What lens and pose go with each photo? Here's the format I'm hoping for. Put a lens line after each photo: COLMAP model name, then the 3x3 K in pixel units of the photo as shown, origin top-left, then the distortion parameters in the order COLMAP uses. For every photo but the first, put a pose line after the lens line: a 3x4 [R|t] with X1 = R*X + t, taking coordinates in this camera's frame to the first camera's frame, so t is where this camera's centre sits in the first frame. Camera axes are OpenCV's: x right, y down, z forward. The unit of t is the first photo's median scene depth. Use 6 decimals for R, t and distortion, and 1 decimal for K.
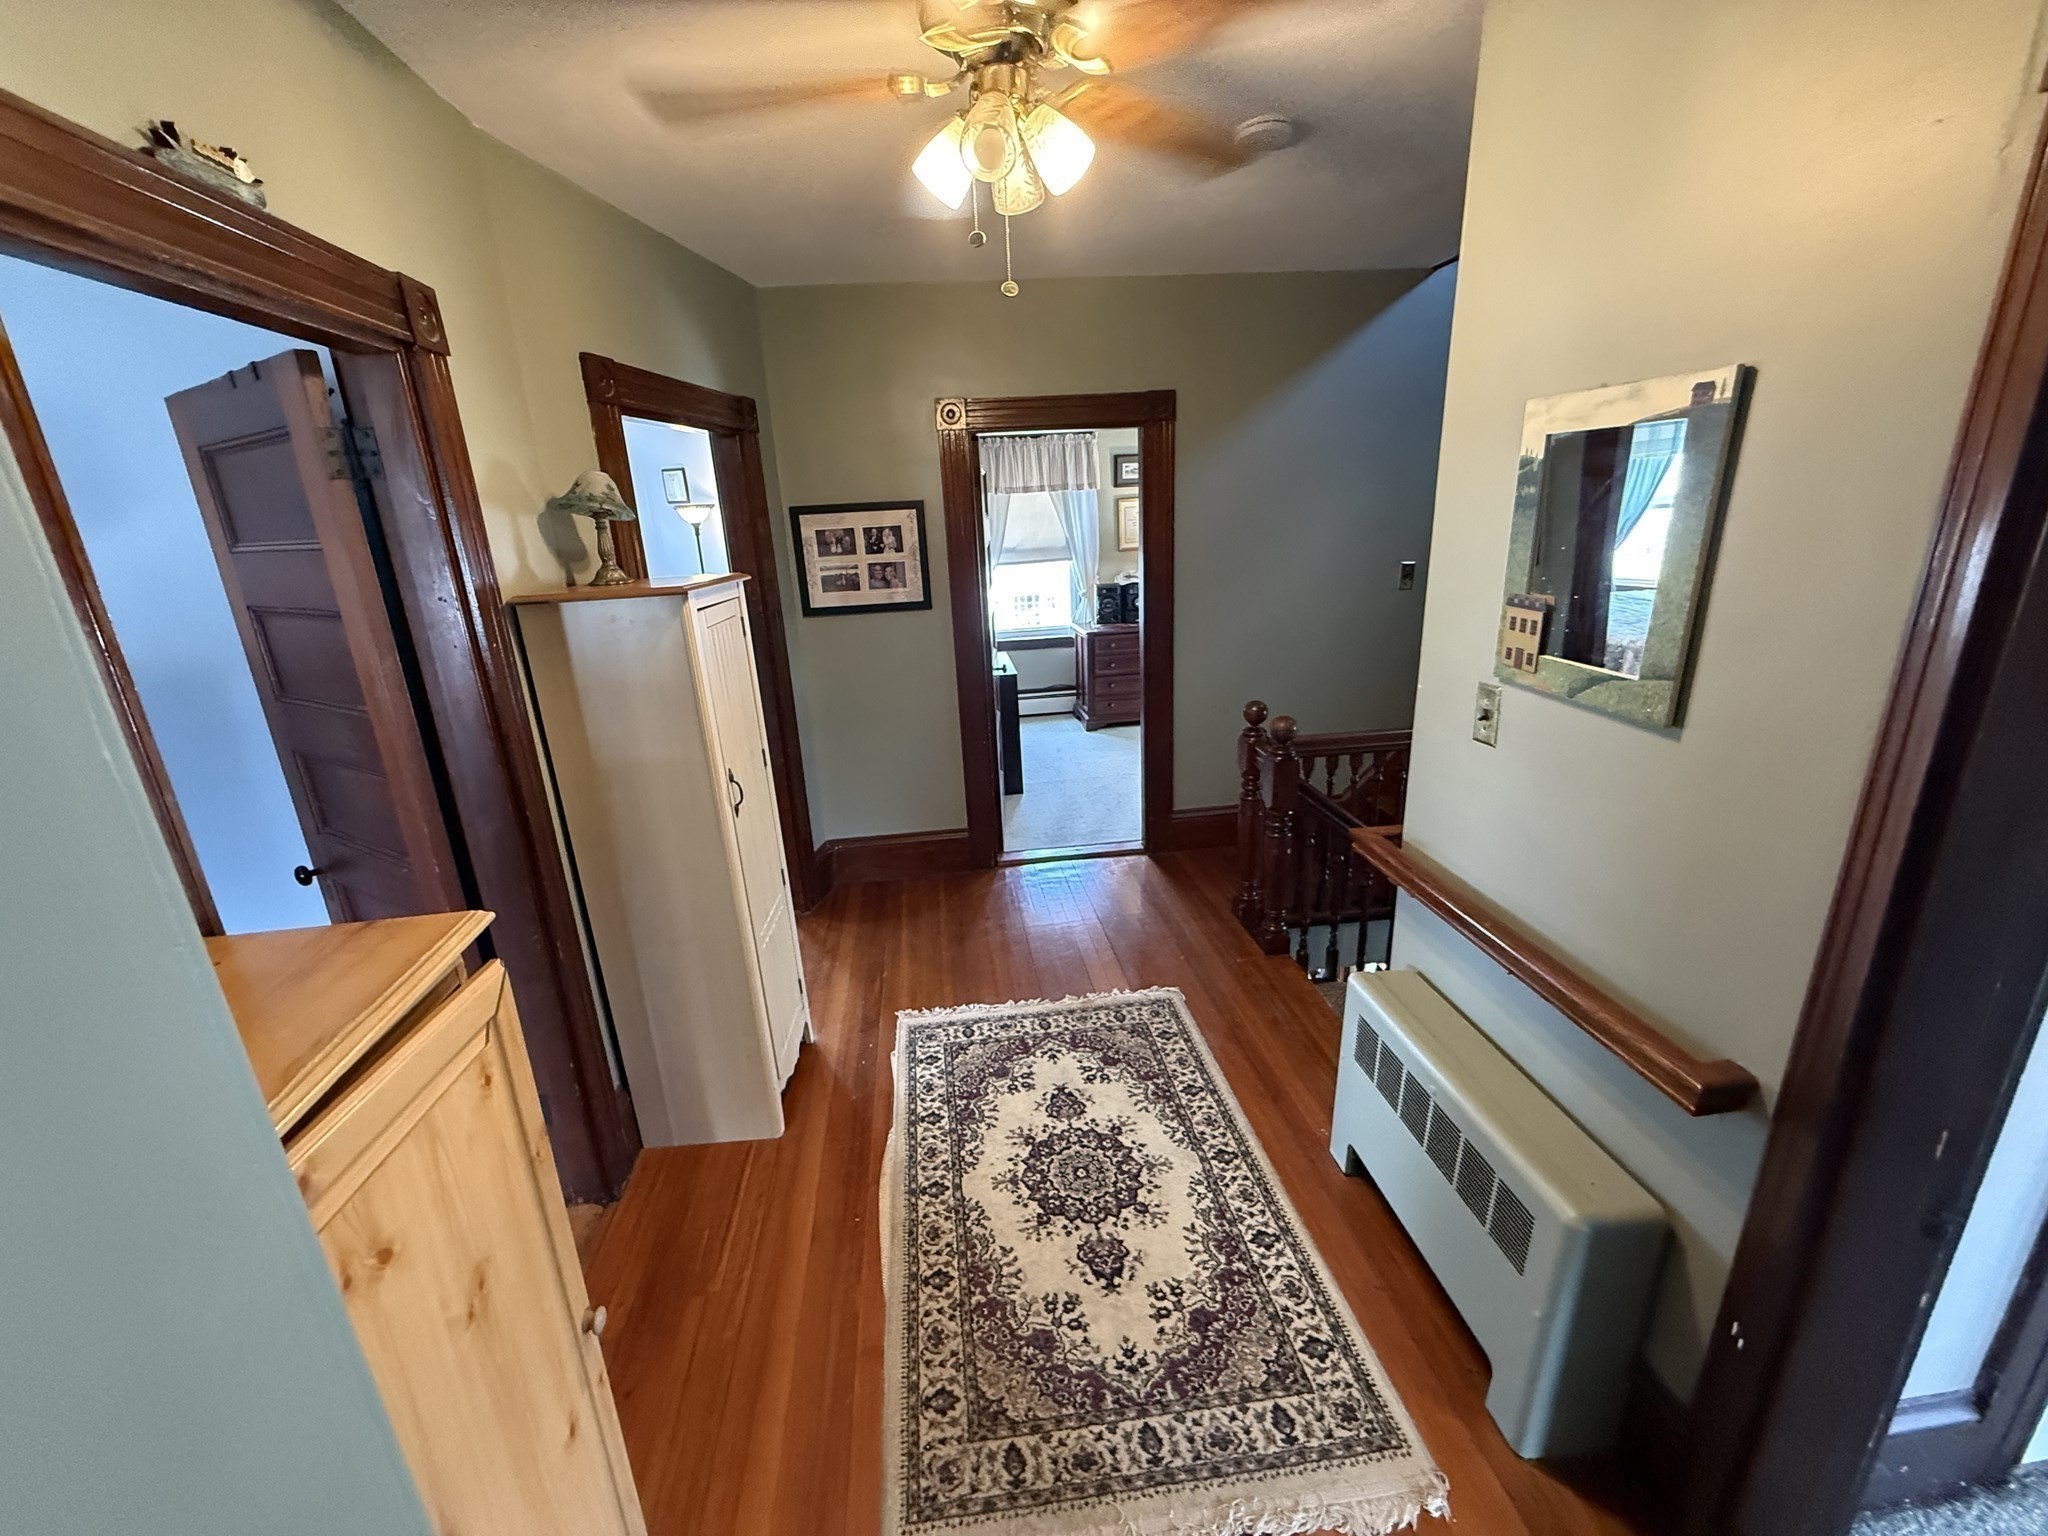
lens RADIAL K [[816.2, 0, 1023.8], [0, 816.2, 762.3], [0, 0, 1]] dist [-0.001917, -0.000085]
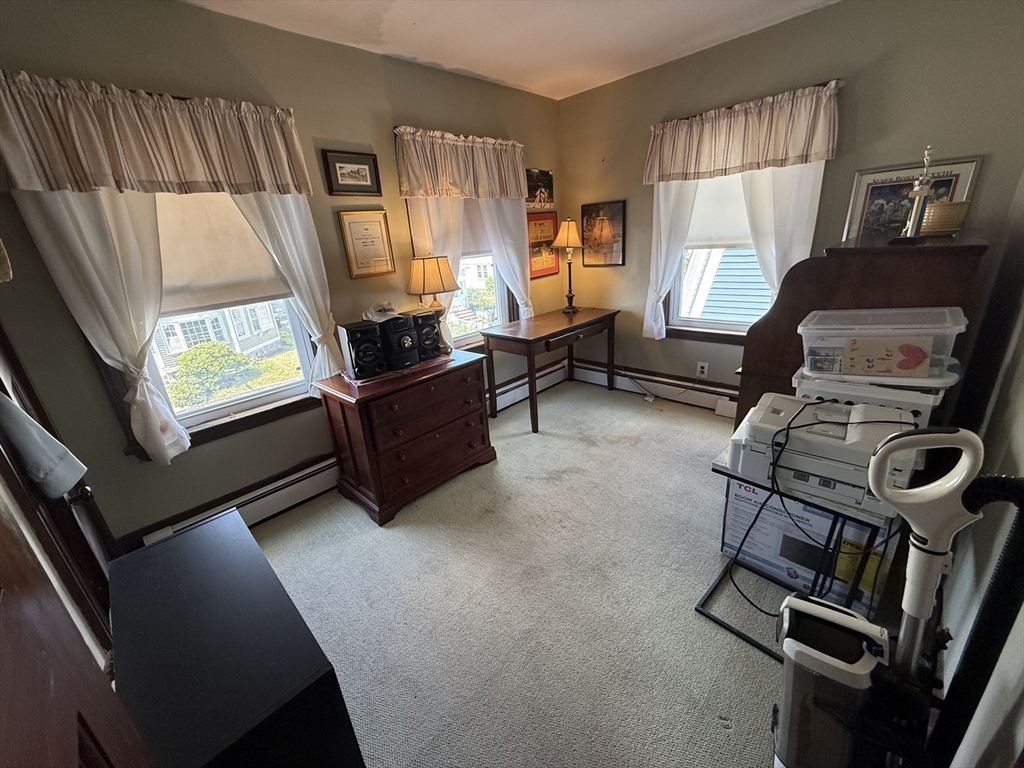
lens RADIAL K [[408.1, 0, 510.5], [0, 408.1, 383.8], [0, 0, 1]] dist [-0.001917, -0.000085]
pose [[0.783446, -0.222921, 0.580102, -0.010788], [0.224941, 0.971878, 0.069683, -0.111257], [-0.579322, 0.075896, 0.811558, 0.434750]]
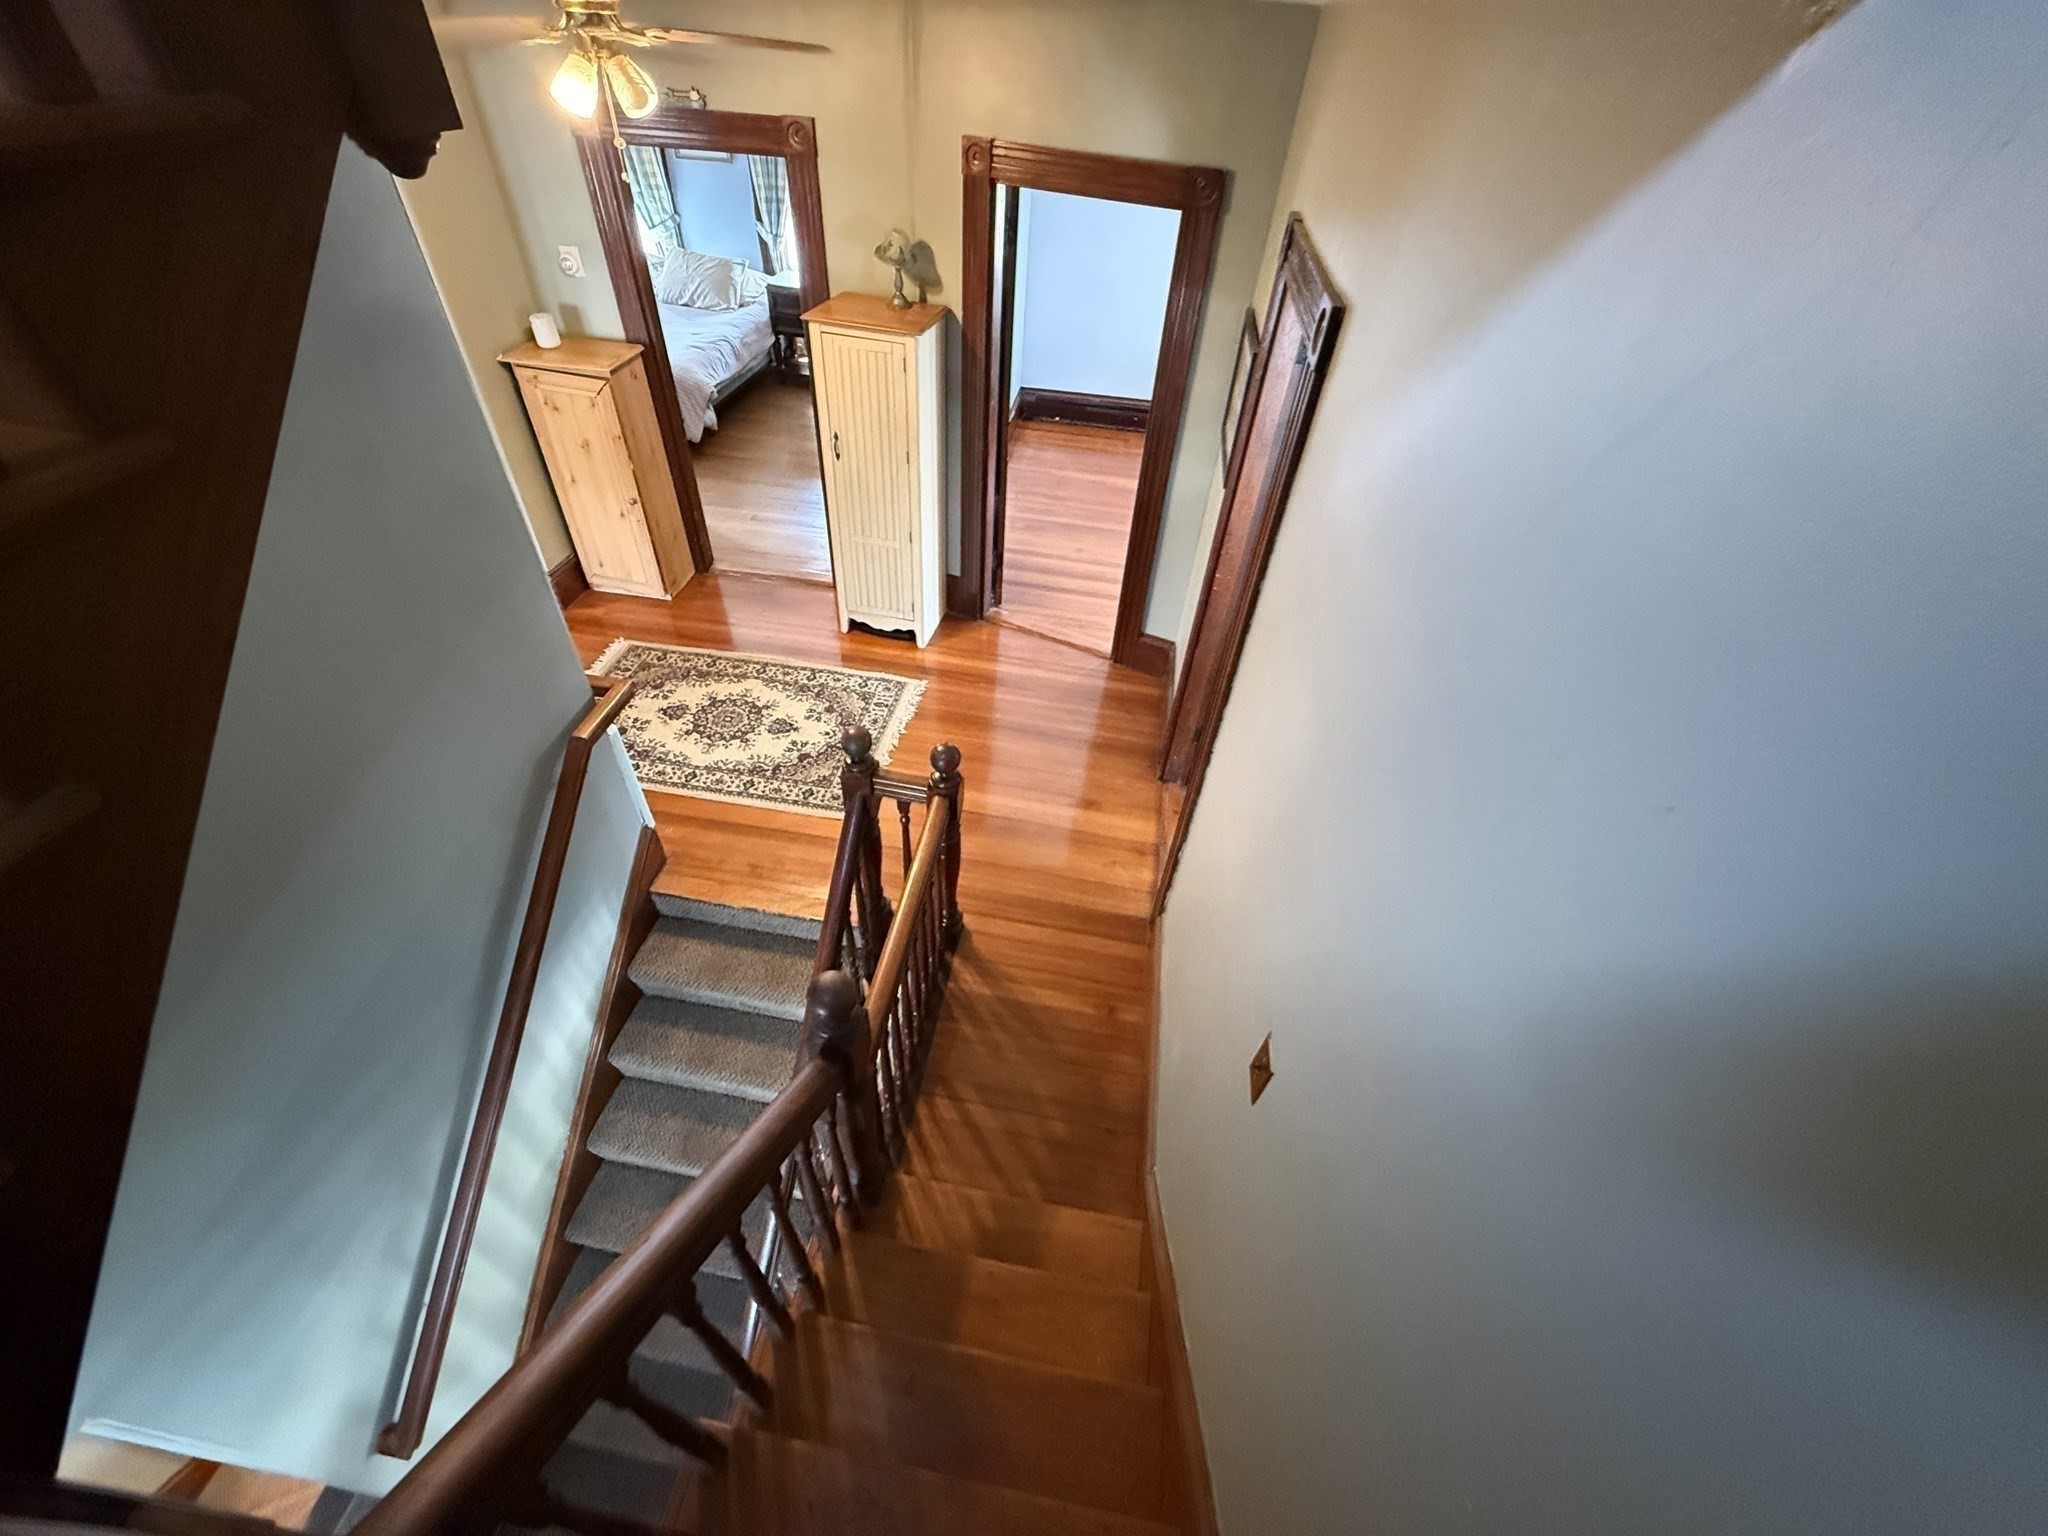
lens RADIAL K [[816.2, 0, 1019.4], [0, 816.2, 770.4], [0, 0, 1]] dist [-0.001917, -0.000085]
pose [[-0.282361, 0.680833, -0.675824, 1.239230], [-0.325302, 0.594796, 0.735117, -1.001261], [0.902469, 0.427415, 0.053529, 1.612910]]
